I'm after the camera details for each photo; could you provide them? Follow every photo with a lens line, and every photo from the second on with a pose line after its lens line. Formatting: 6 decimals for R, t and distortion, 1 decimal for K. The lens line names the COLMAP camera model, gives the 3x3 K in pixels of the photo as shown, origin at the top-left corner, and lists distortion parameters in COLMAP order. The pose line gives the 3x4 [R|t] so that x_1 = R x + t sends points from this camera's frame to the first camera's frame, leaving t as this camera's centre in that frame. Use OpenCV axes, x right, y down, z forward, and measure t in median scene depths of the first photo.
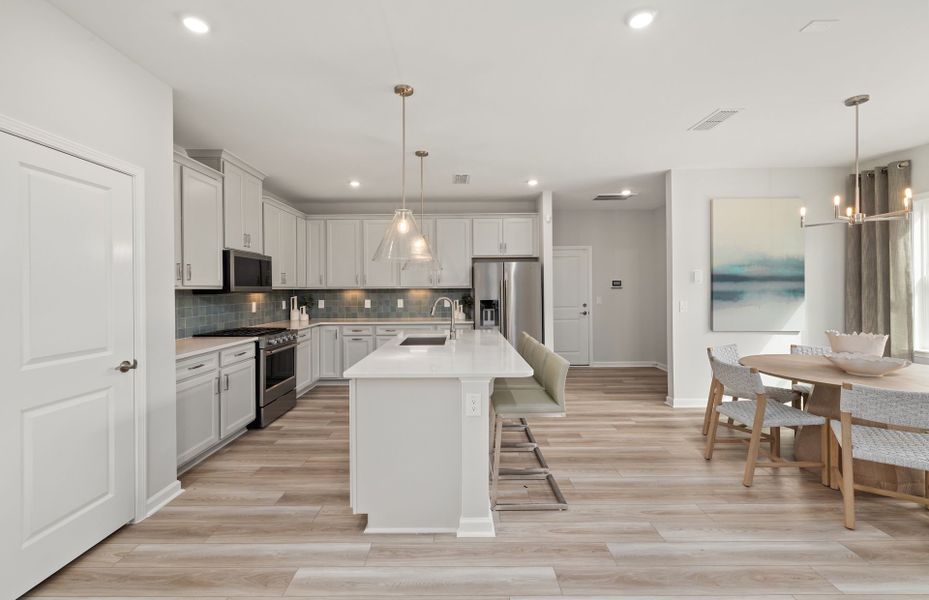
lens RADIAL K [[393.2, 0, 461.3], [0, 393.2, 289.1], [0, 0, 1]] dist [-0.000046, 0.000115]
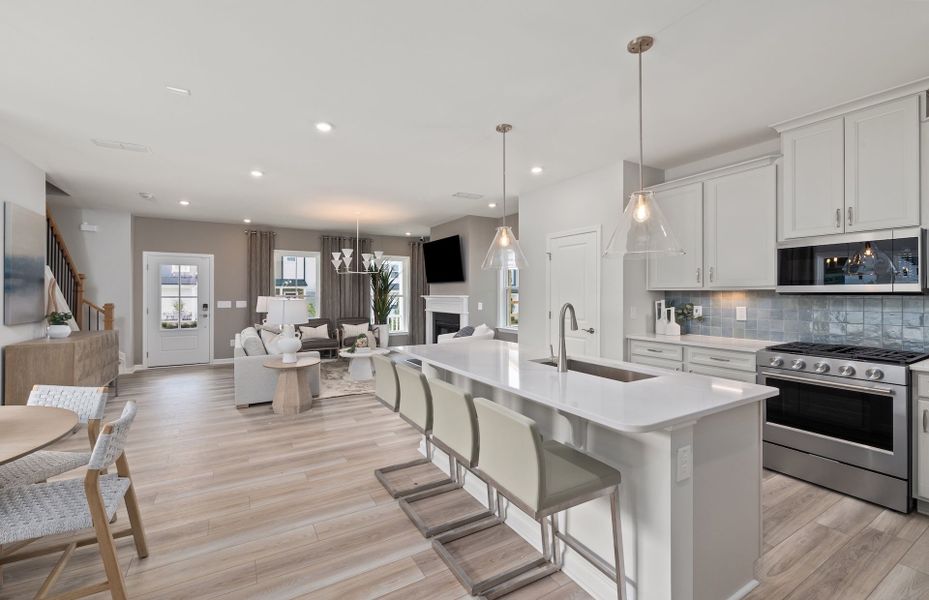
lens RADIAL K [[393.2, 0, 460.9], [0, 393.2, 296.4], [0, 0, 1]] dist [-0.000046, 0.000115]
pose [[-0.863033, 0.012750, -0.504986, 0.348290], [0.009675, 0.999915, 0.008712, 0.001216], [0.505054, 0.002633, -0.863083, 1.178305]]
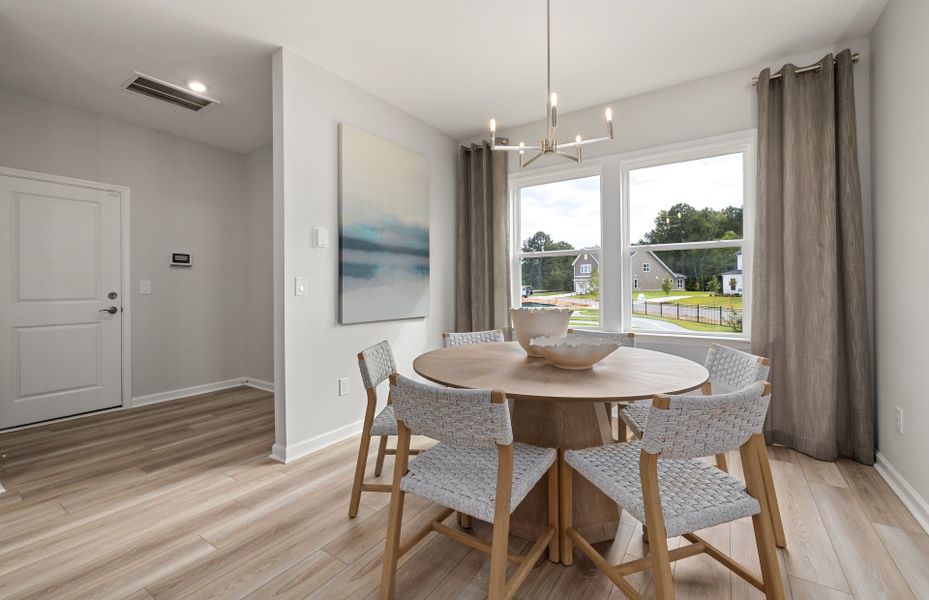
lens RADIAL K [[393.2, 0, 455.6], [0, 393.2, 287.0], [0, 0, 1]] dist [-0.000046, 0.000115]
pose [[0.564944, 0.004880, 0.825115, 0.206953], [0.000308, 0.999981, -0.006125, 0.050067], [-0.825129, 0.003714, 0.564932, 0.474628]]
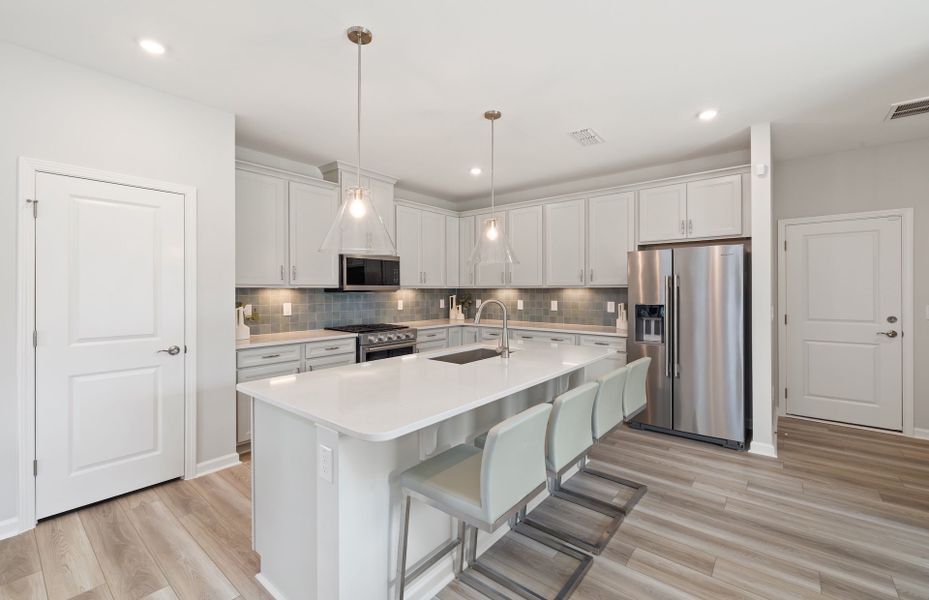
lens RADIAL K [[393.2, 0, 458.9], [0, 393.2, 290.8], [0, 0, 1]] dist [-0.000046, 0.000115]
pose [[0.769756, 0.006989, -0.638300, 0.305301], [-0.003078, 0.999969, 0.007238, -0.000443], [0.638330, -0.003607, 0.769754, 0.310799]]
